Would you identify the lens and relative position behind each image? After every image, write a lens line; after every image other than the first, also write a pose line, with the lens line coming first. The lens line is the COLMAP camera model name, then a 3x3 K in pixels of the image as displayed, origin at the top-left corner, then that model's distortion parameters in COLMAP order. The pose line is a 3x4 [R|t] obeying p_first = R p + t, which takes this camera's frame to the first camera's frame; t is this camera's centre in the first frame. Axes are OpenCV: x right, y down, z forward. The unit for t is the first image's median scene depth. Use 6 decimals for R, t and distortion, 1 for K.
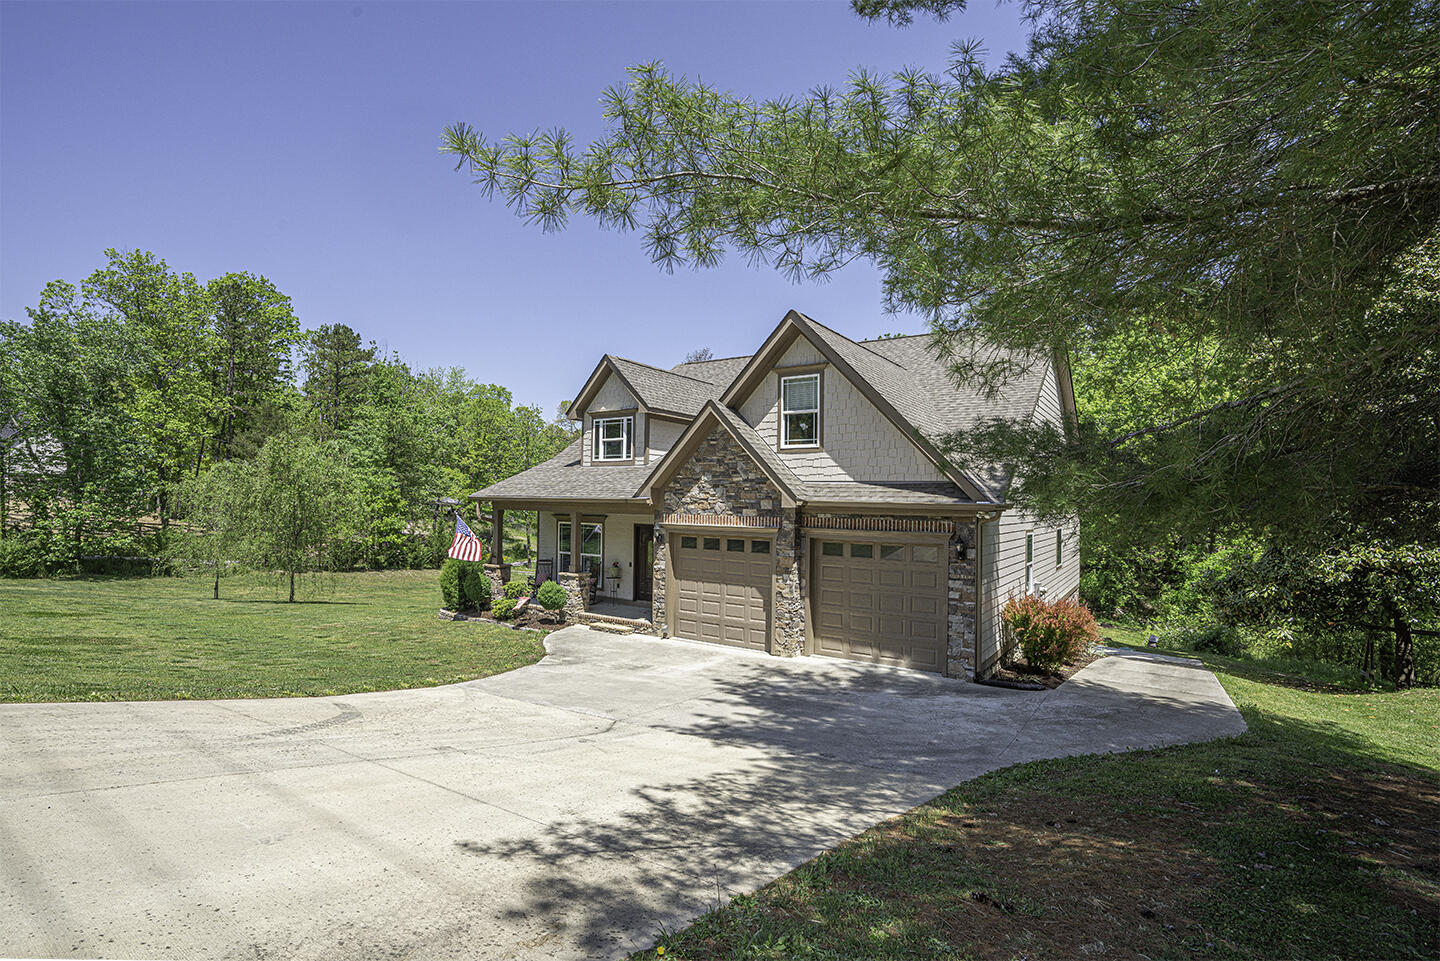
lens RADIAL K [[684.7, 0, 714.0], [0, 684.7, 480.2], [0, 0, 1]] dist [-0.041982, 0.011463]
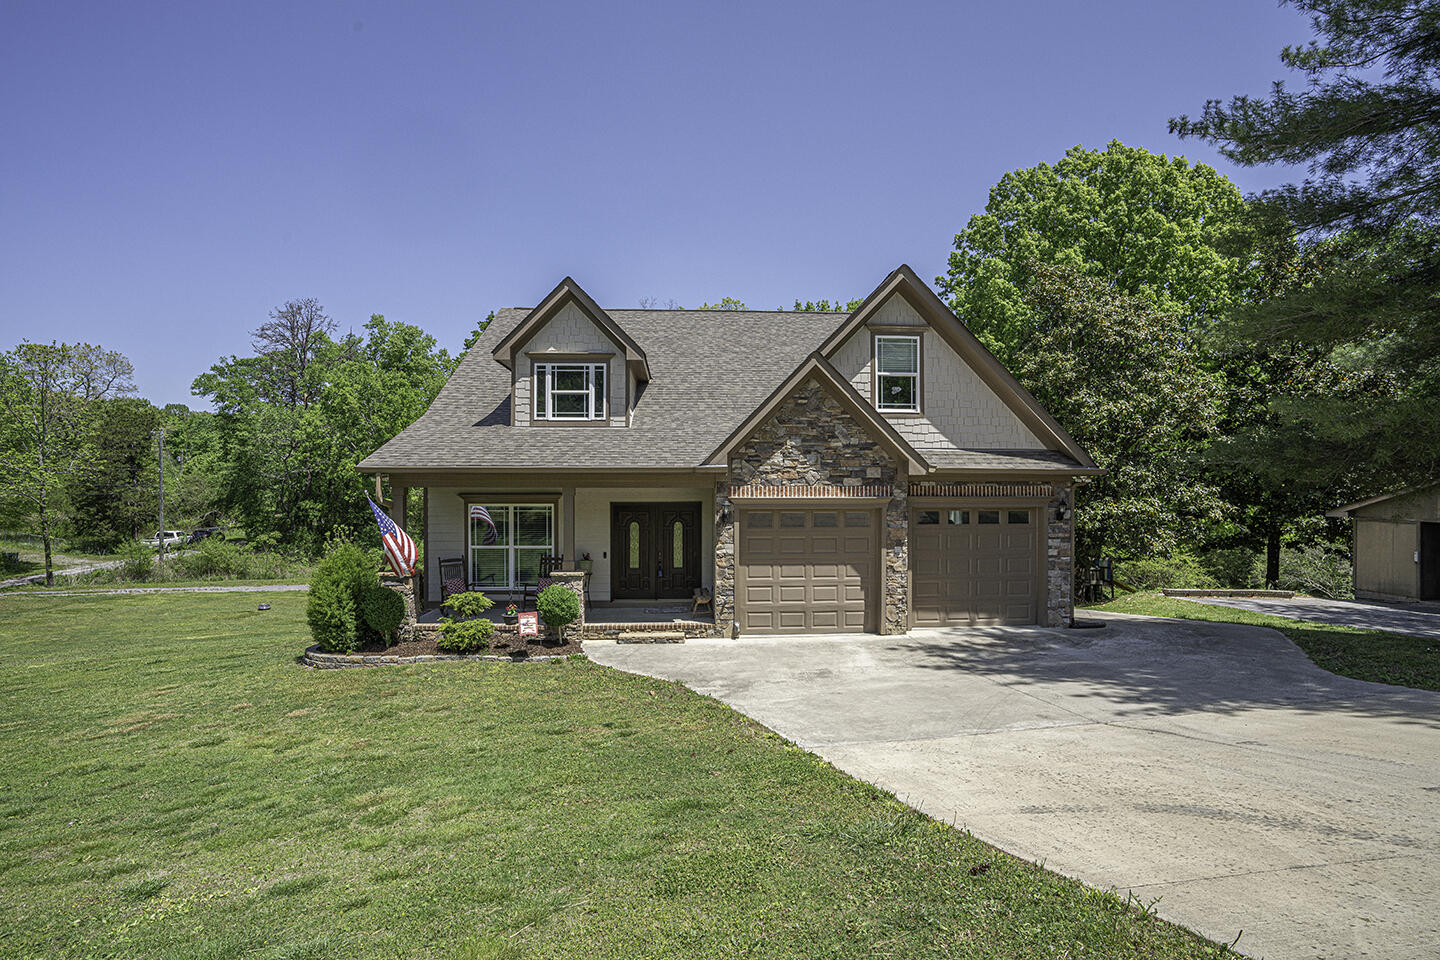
lens RADIAL K [[684.7, 0, 726.6], [0, 684.7, 479.6], [0, 0, 1]] dist [-0.041982, 0.011463]
pose [[0.783351, -0.008847, 0.621516, -0.615429], [-0.006421, 0.999730, 0.022323, 0.024569], [-0.621546, -0.021478, 0.783083, 0.387176]]
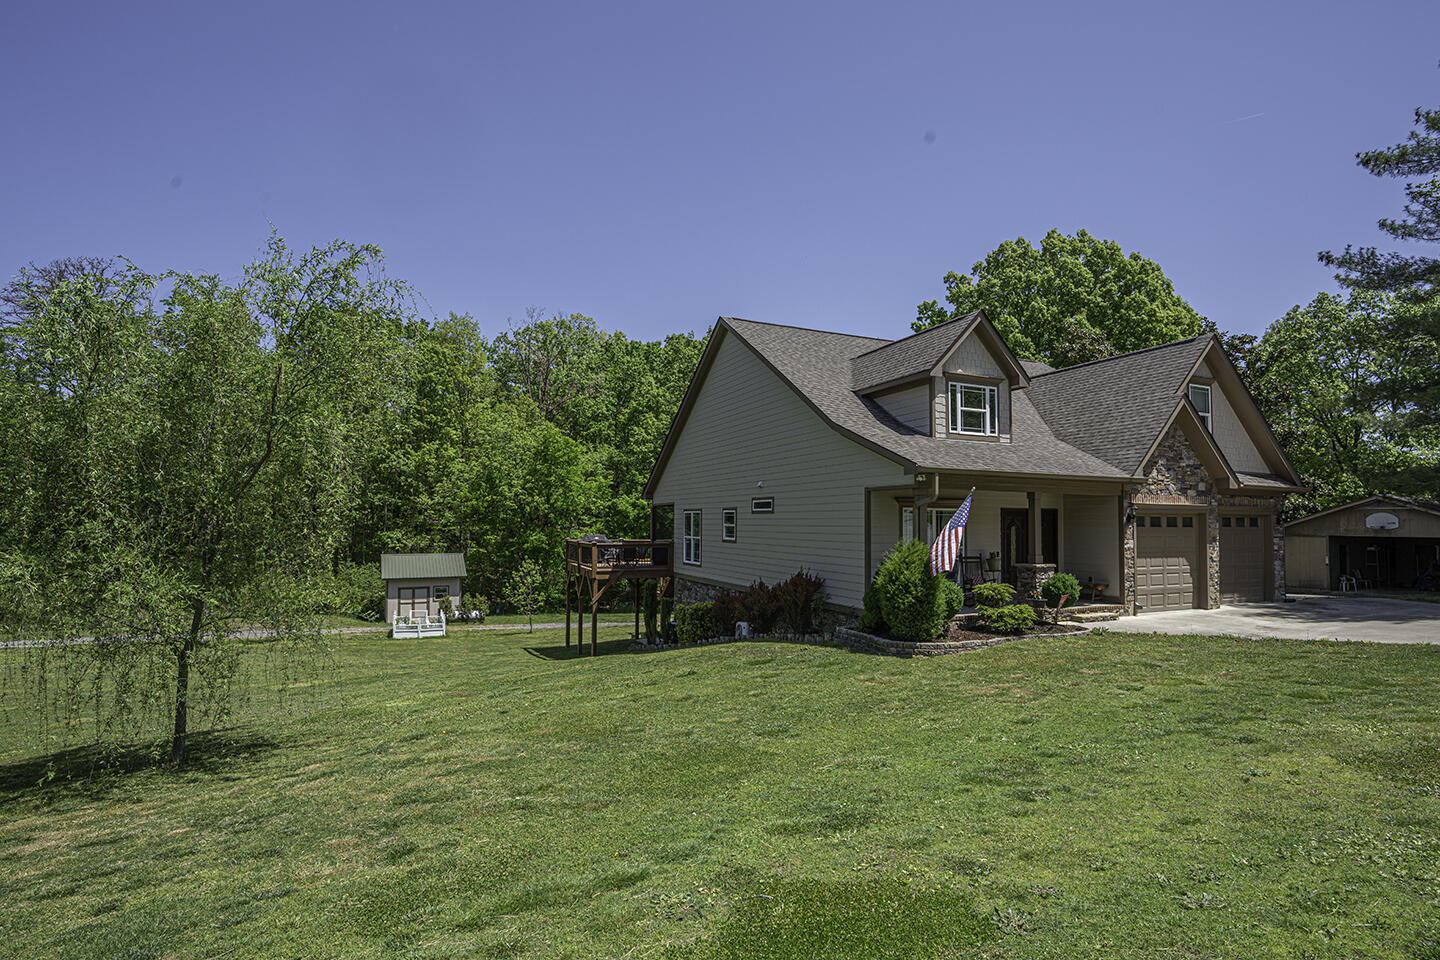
lens RADIAL K [[743.5, 0, 726.5], [0, 743.5, 483.7], [0, 0, 1]] dist [-0.015912, -0.000040]
pose [[0.491790, 0.035733, 0.869980, -1.411254], [-0.027129, 0.999301, -0.025709, 0.083248], [-0.870291, -0.010958, 0.492416, 1.037640]]
